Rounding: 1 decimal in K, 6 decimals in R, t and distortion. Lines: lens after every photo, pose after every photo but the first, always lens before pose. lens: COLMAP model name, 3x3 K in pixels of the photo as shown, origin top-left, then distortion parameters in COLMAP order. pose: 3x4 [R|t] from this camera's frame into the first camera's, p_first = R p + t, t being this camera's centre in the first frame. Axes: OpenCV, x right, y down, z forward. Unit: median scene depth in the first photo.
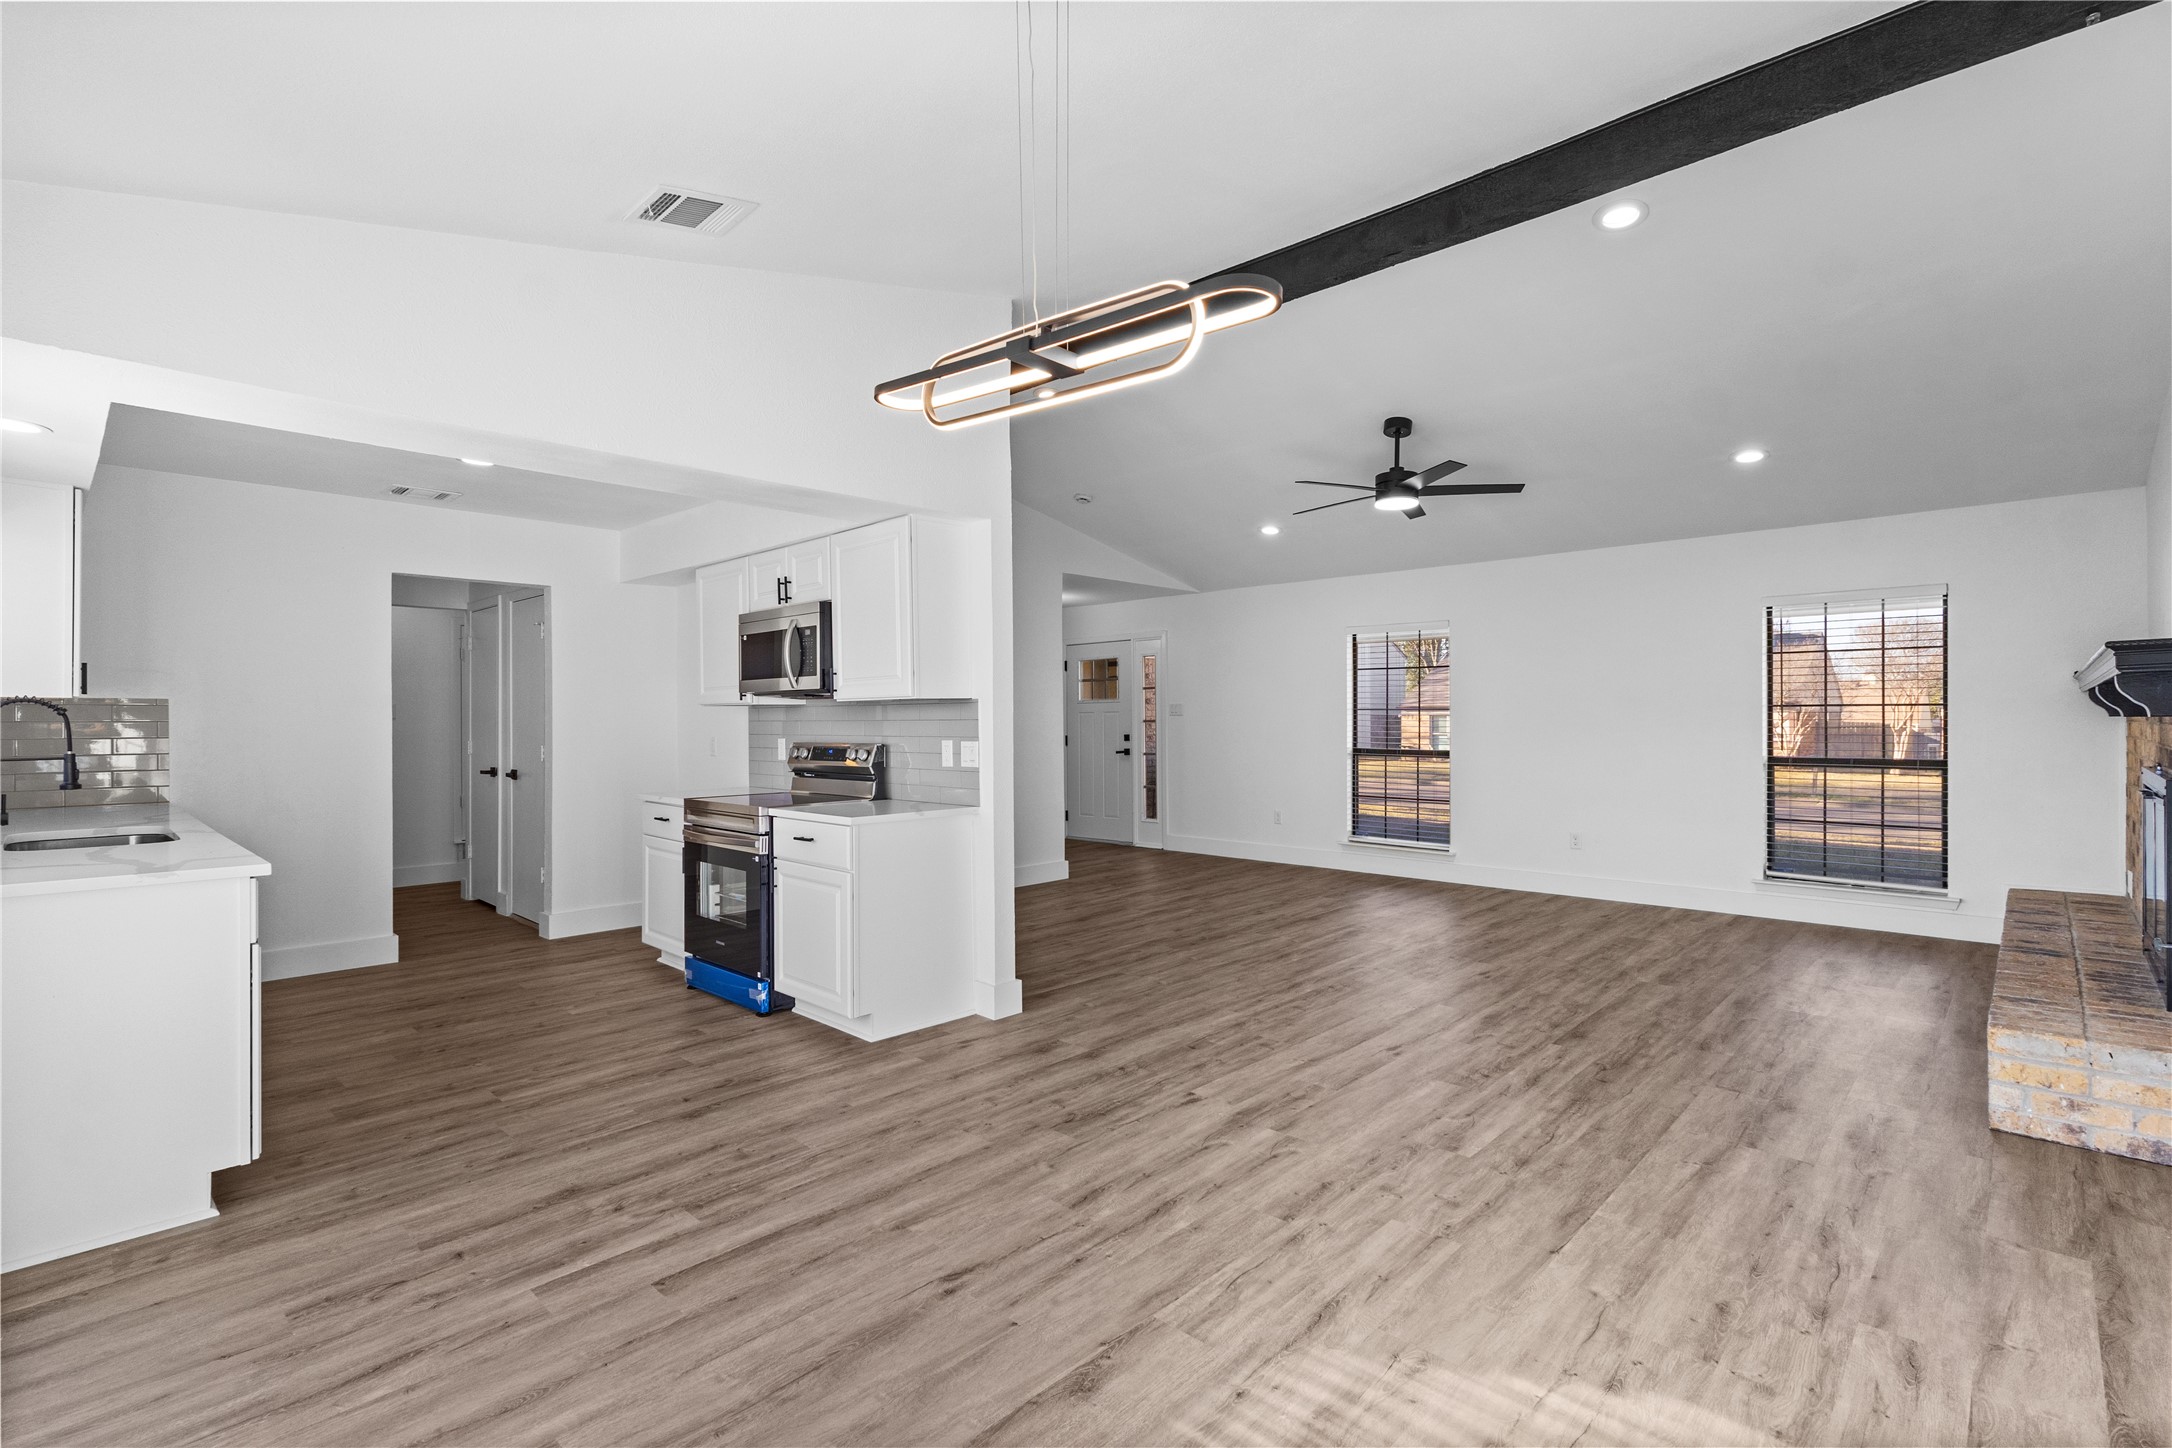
lens RADIAL K [[992.4, 0, 1082.6], [0, 992.4, 726.4], [0, 0, 1]] dist [0.002831, -0.000365]
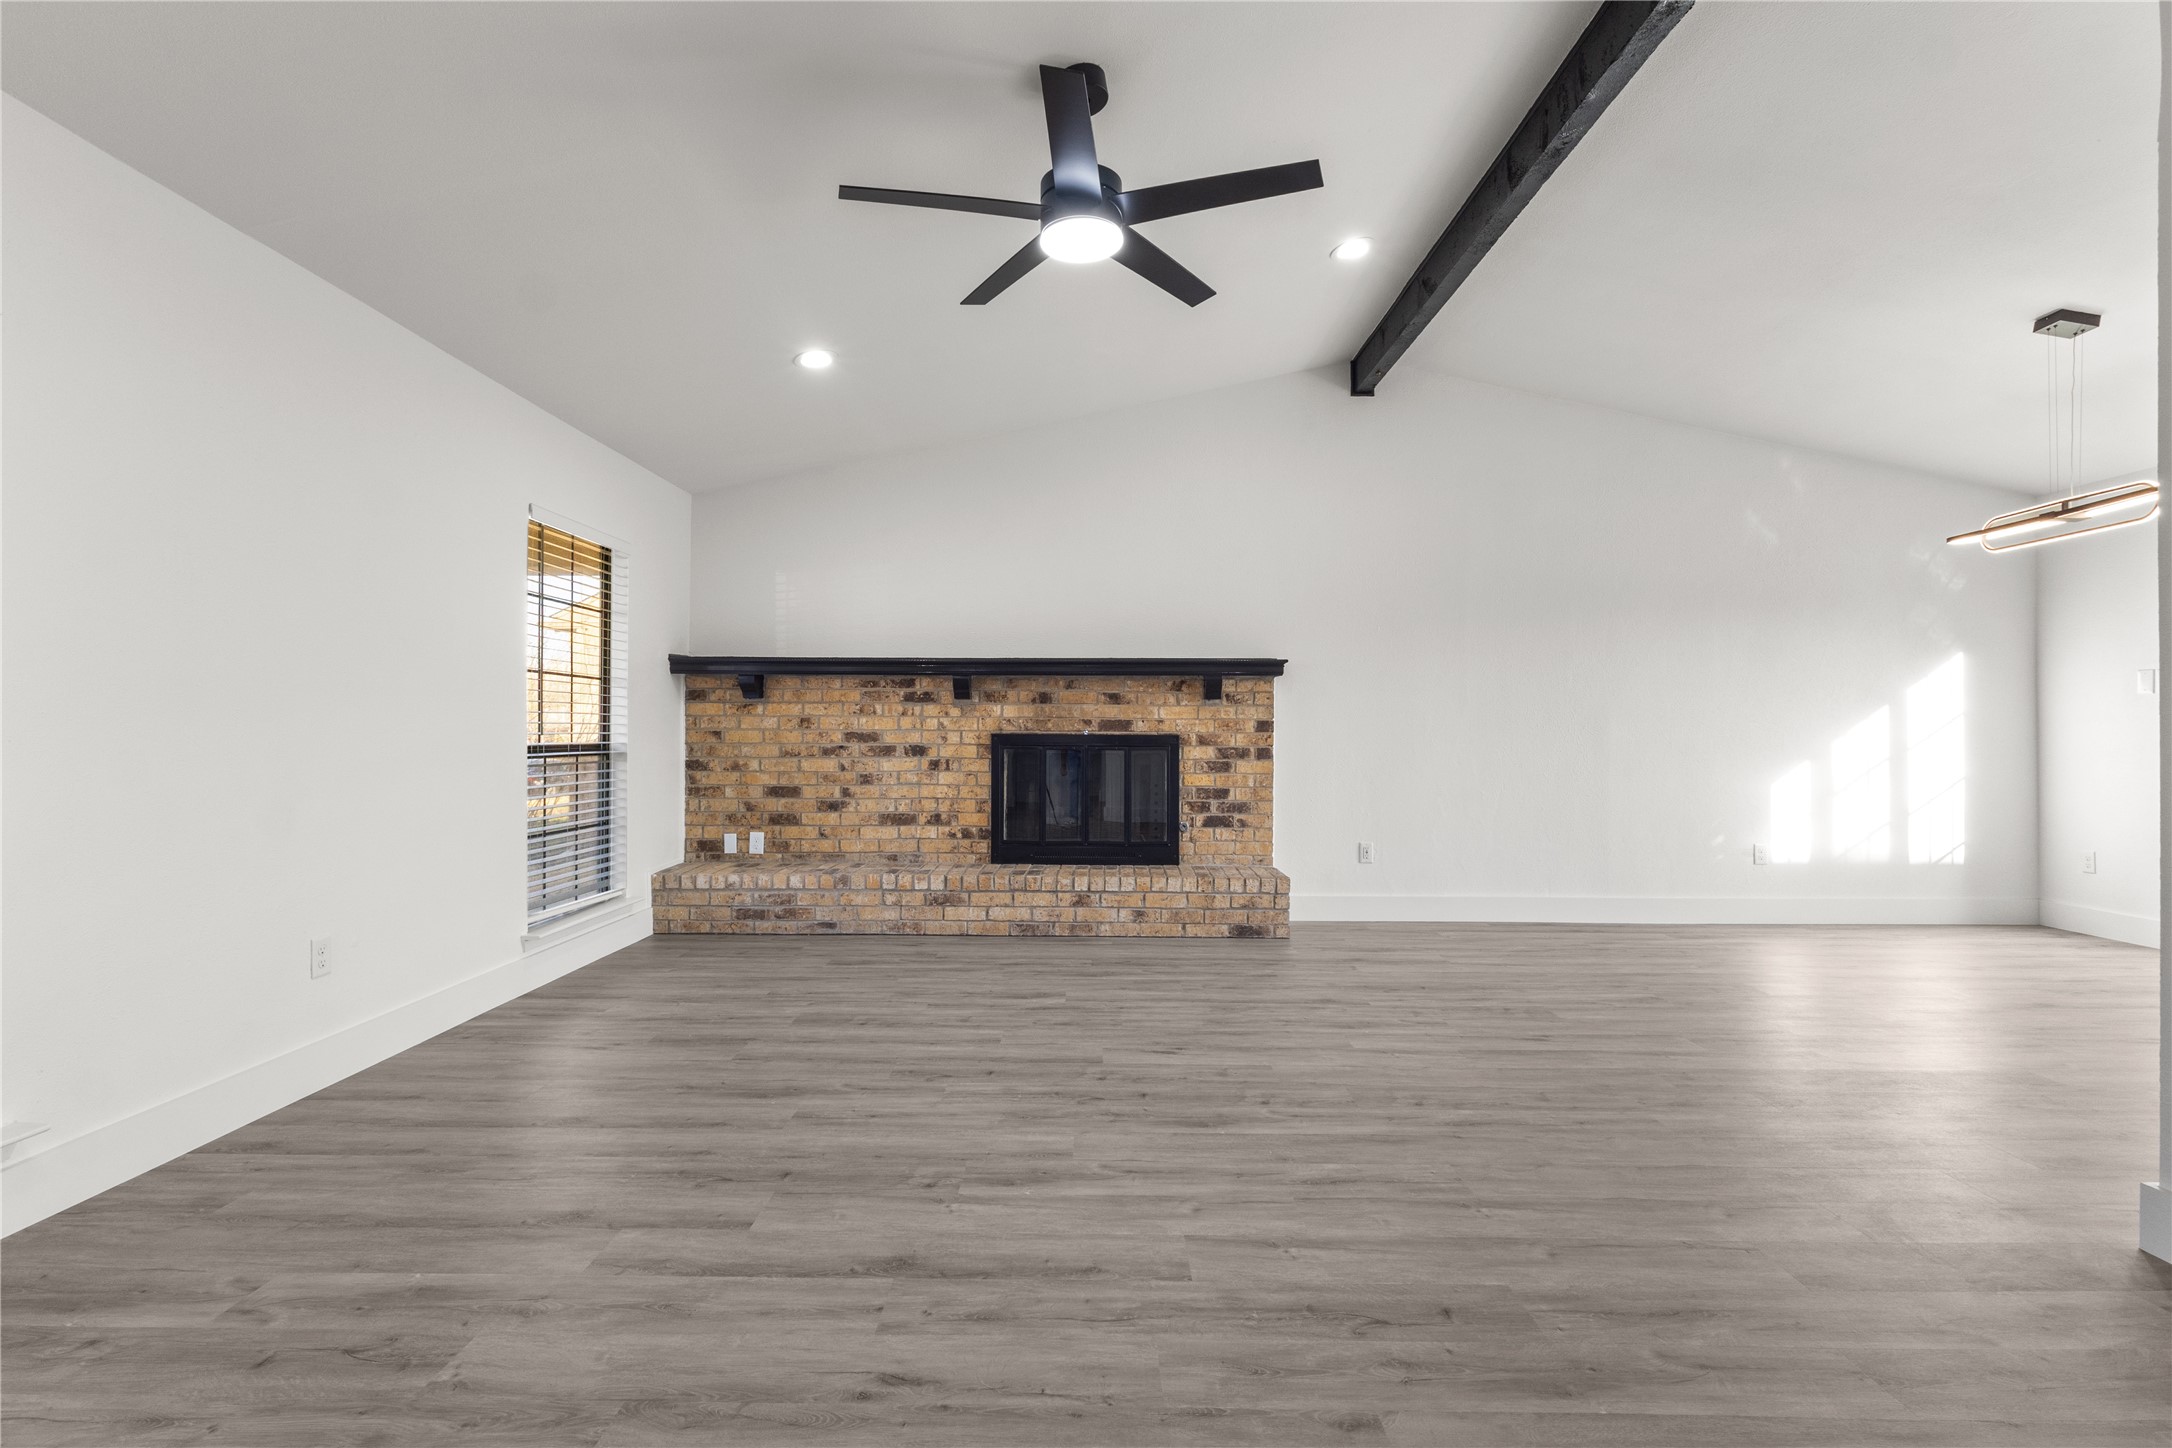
lens RADIAL K [[992.4, 0, 1088.8], [0, 992.4, 725.4], [0, 0, 1]] dist [0.002831, -0.000365]
pose [[-0.686570, 0.007688, 0.727023, -0.050274], [0.005159, 0.999970, -0.005702, 0.026956], [-0.727045, -0.000164, -0.686590, 1.361279]]
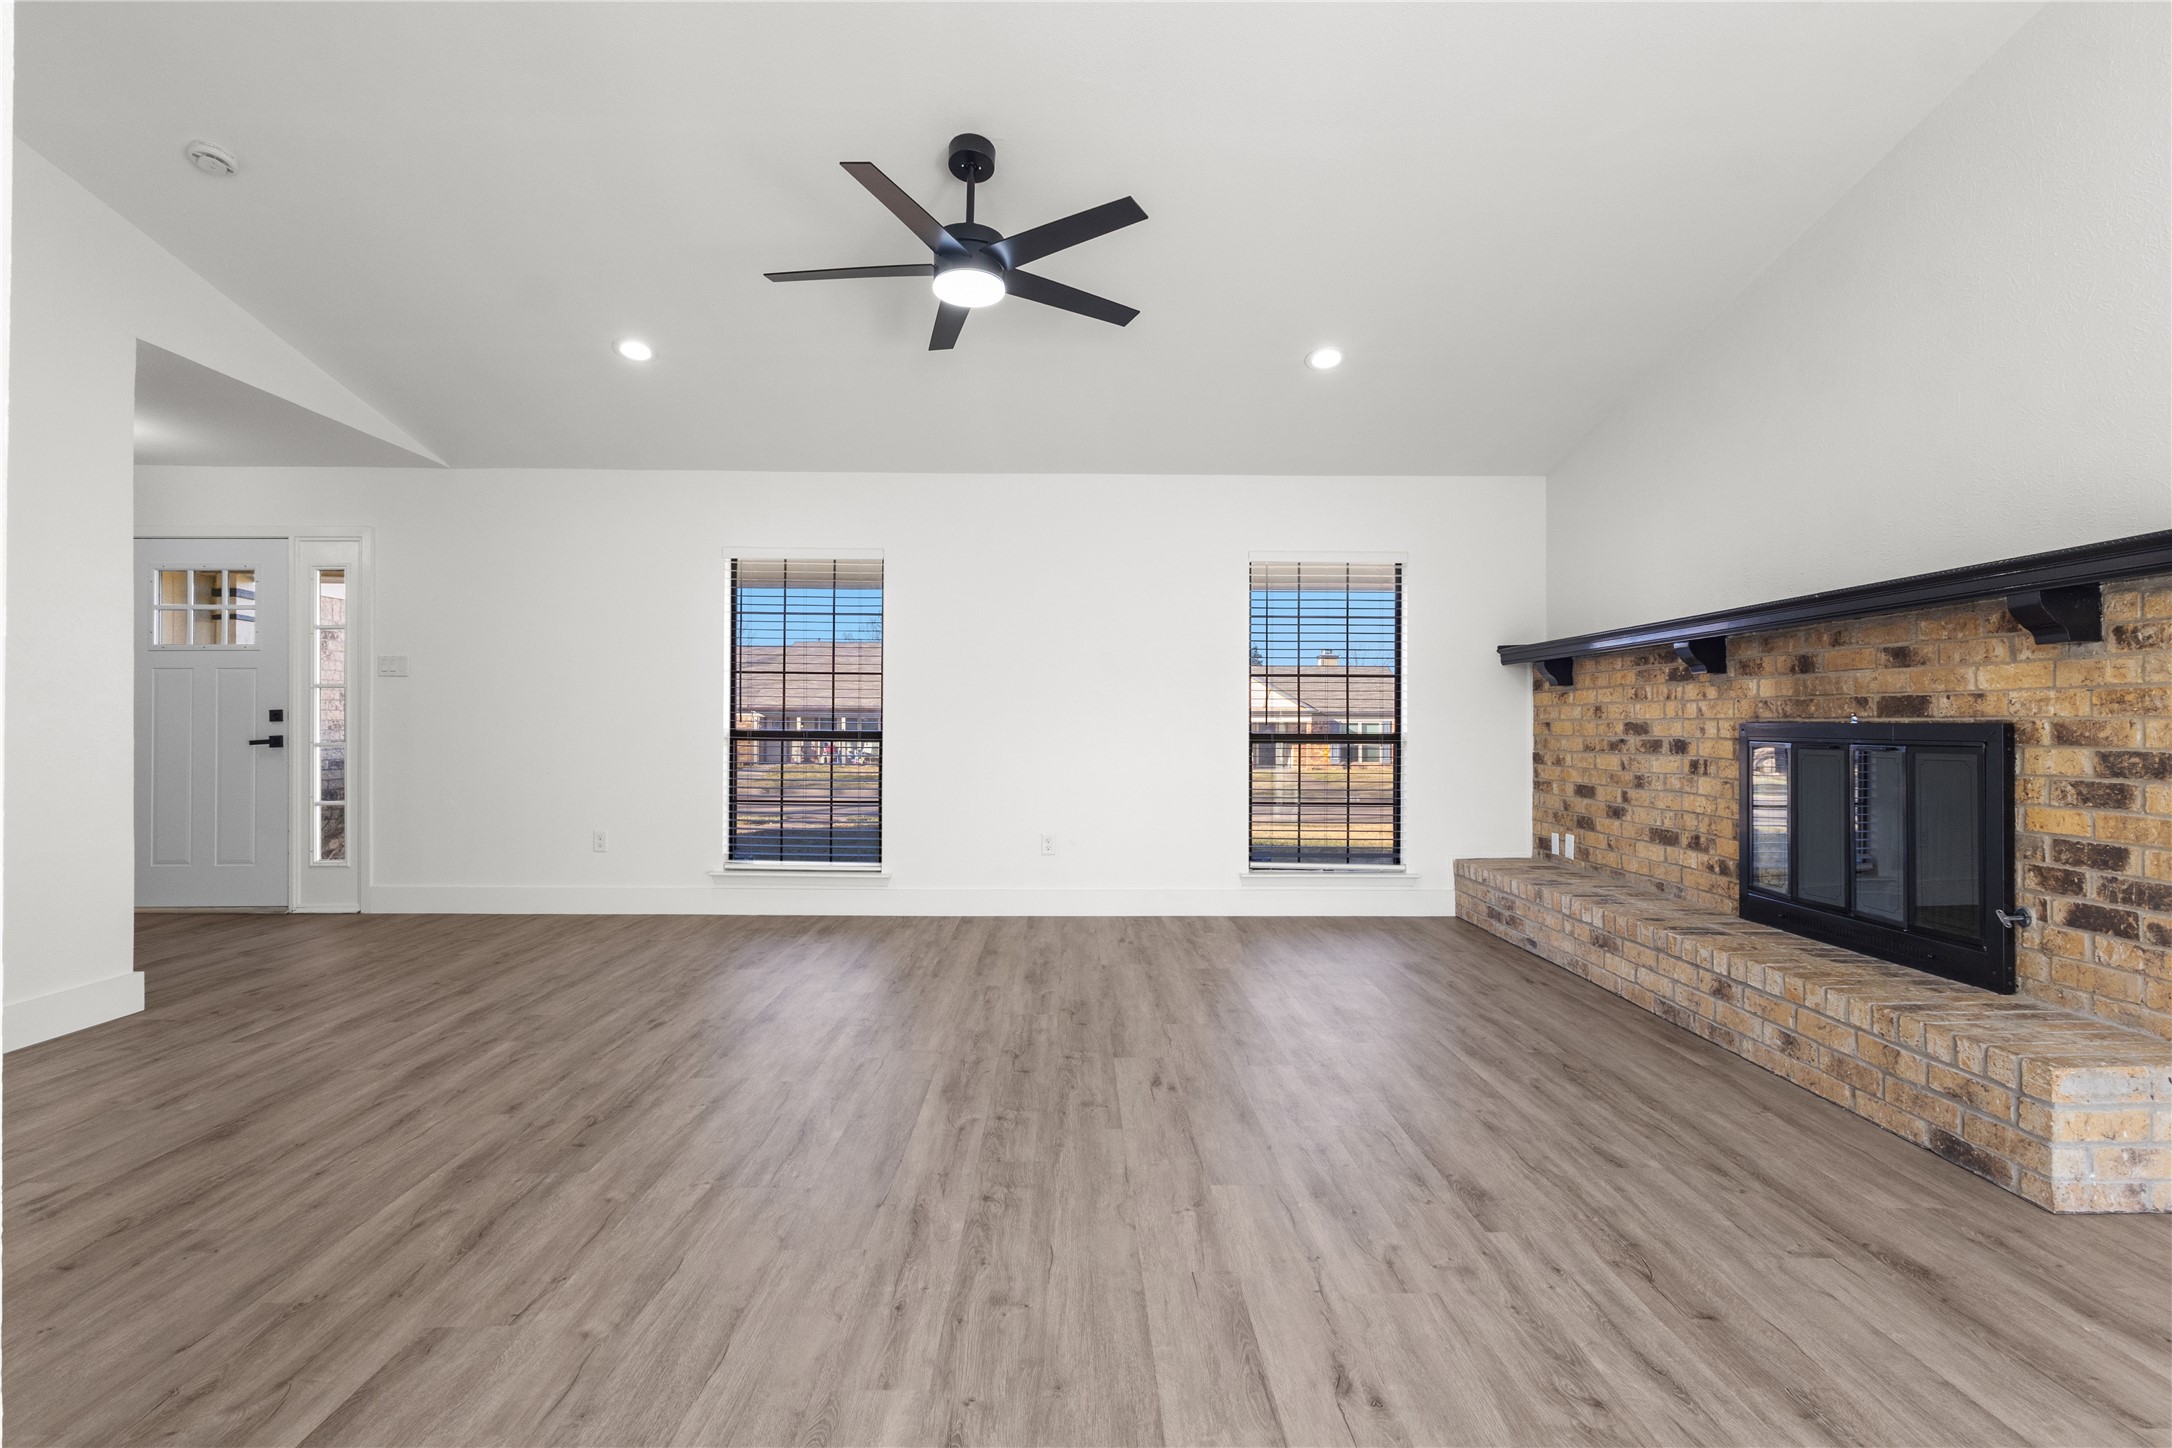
lens RADIAL K [[992.4, 0, 1079.2], [0, 992.4, 724.1], [0, 0, 1]] dist [0.002831, -0.000365]
pose [[0.715313, 0.009858, 0.698735, -0.041119], [-0.002704, 0.999932, -0.011338, 0.038984], [-0.698799, 0.006221, 0.715291, 0.550180]]
